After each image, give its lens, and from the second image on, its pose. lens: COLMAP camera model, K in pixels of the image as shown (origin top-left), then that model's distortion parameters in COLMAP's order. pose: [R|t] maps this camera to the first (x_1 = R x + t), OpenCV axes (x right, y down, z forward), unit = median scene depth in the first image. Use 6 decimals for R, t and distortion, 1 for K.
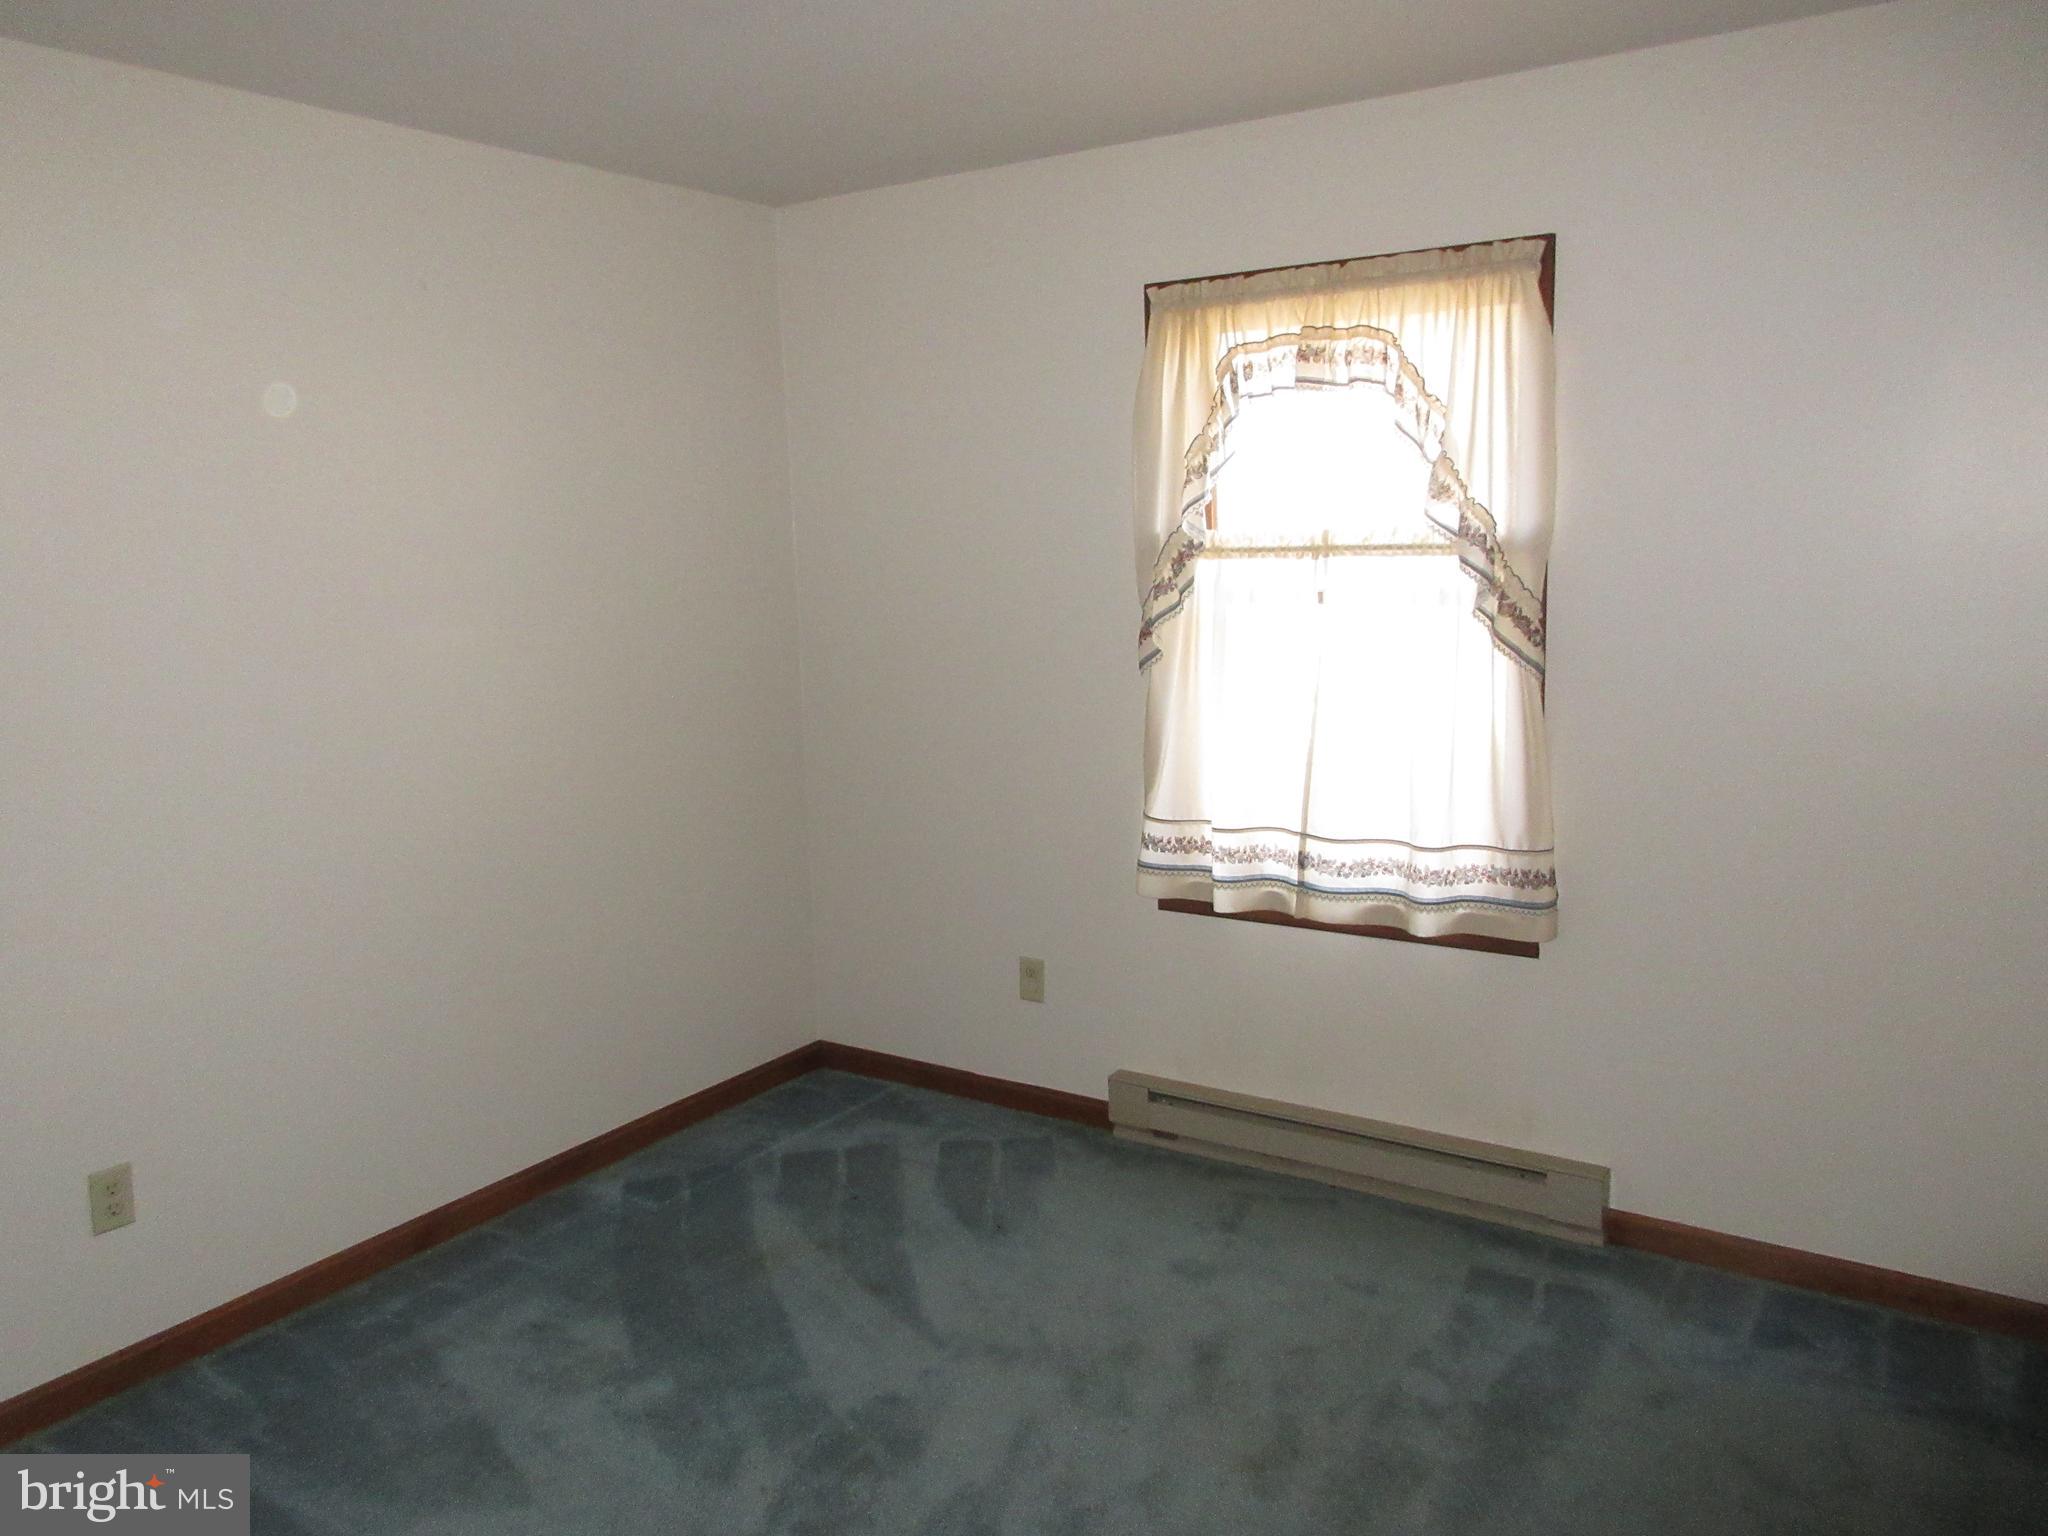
lens RADIAL K [[1531.8, 0, 1024.0], [0, 1531.8, 768.0], [0, 0, 1]] dist [0.008368, 0.000368]
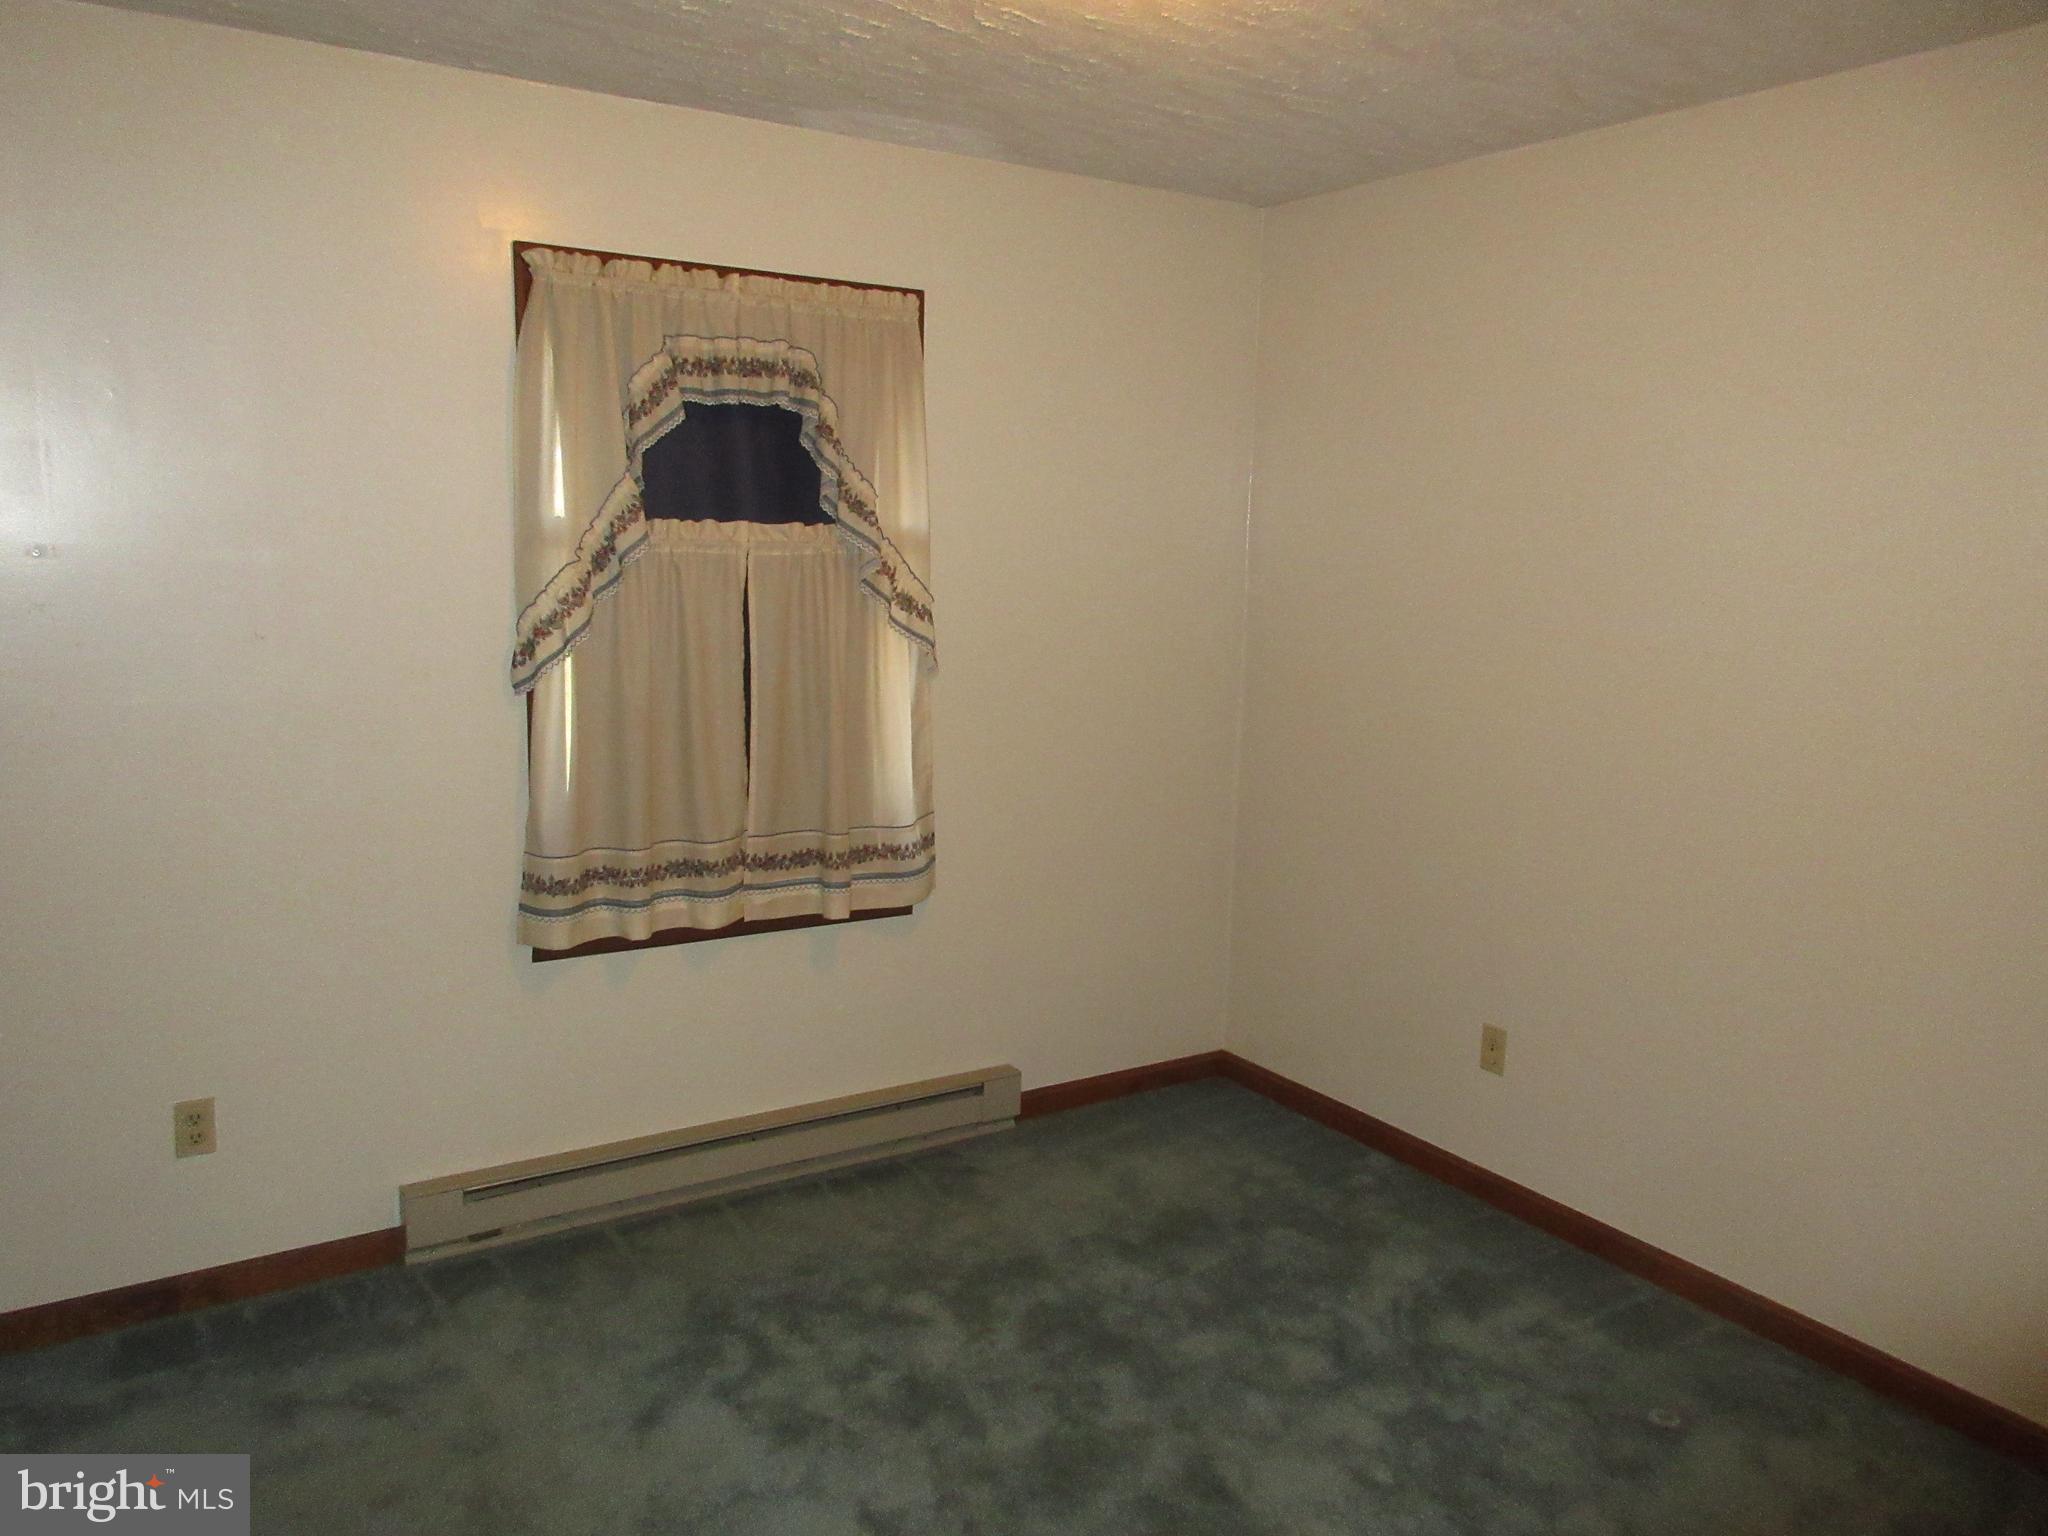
lens RADIAL K [[1531.8, 0, 1024.0], [0, 1531.8, 768.0], [0, 0, 1]] dist [0.008368, 0.000368]
pose [[0.416476, -0.104407, 0.903132, -0.665863], [0.111436, 0.991756, 0.063265, -0.049416], [-0.902292, 0.074293, 0.424677, 0.429438]]
